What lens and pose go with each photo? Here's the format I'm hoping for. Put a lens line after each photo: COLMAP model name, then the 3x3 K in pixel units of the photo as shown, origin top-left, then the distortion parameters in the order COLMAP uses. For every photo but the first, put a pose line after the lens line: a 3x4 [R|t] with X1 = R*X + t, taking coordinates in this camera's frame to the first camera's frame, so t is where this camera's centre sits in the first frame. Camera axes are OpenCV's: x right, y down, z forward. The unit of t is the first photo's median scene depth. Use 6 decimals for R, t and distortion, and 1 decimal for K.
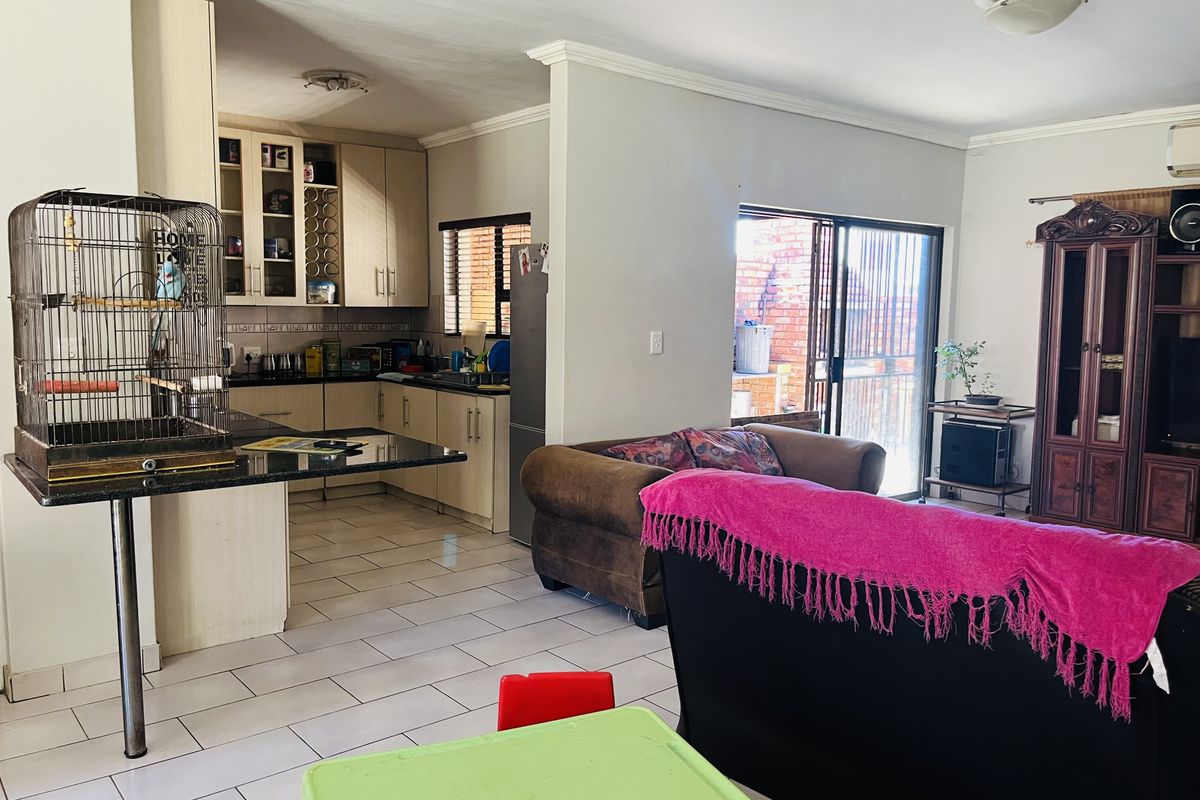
lens RADIAL K [[910.1, 0, 599.7], [0, 910.1, 400.7], [0, 0, 1]] dist [0.000531, -0.006132]
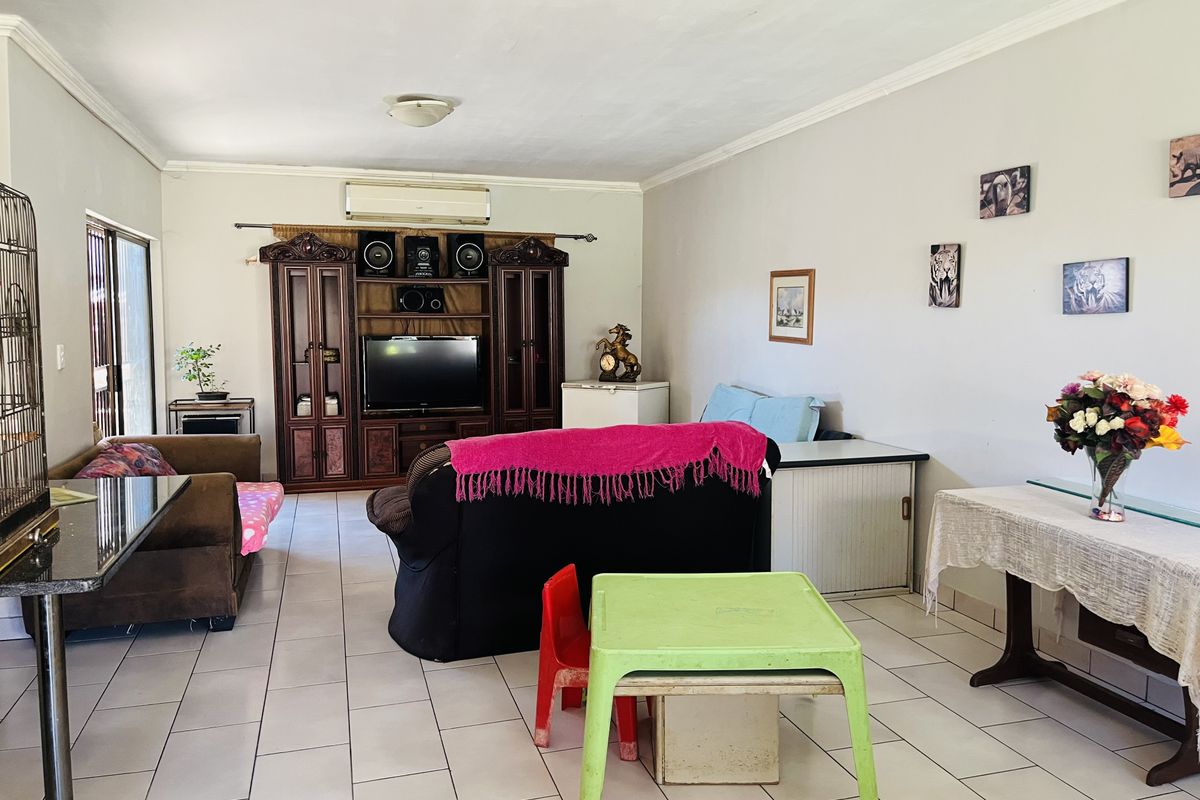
lens RADIAL K [[910.1, 0, 602.9], [0, 910.1, 395.5], [0, 0, 1]] dist [0.000531, -0.006132]
pose [[0.379574, -0.093861, 0.920388, -1.252496], [0.098159, 0.993311, 0.060817, -0.064907], [-0.919939, 0.067260, 0.386249, 0.313274]]
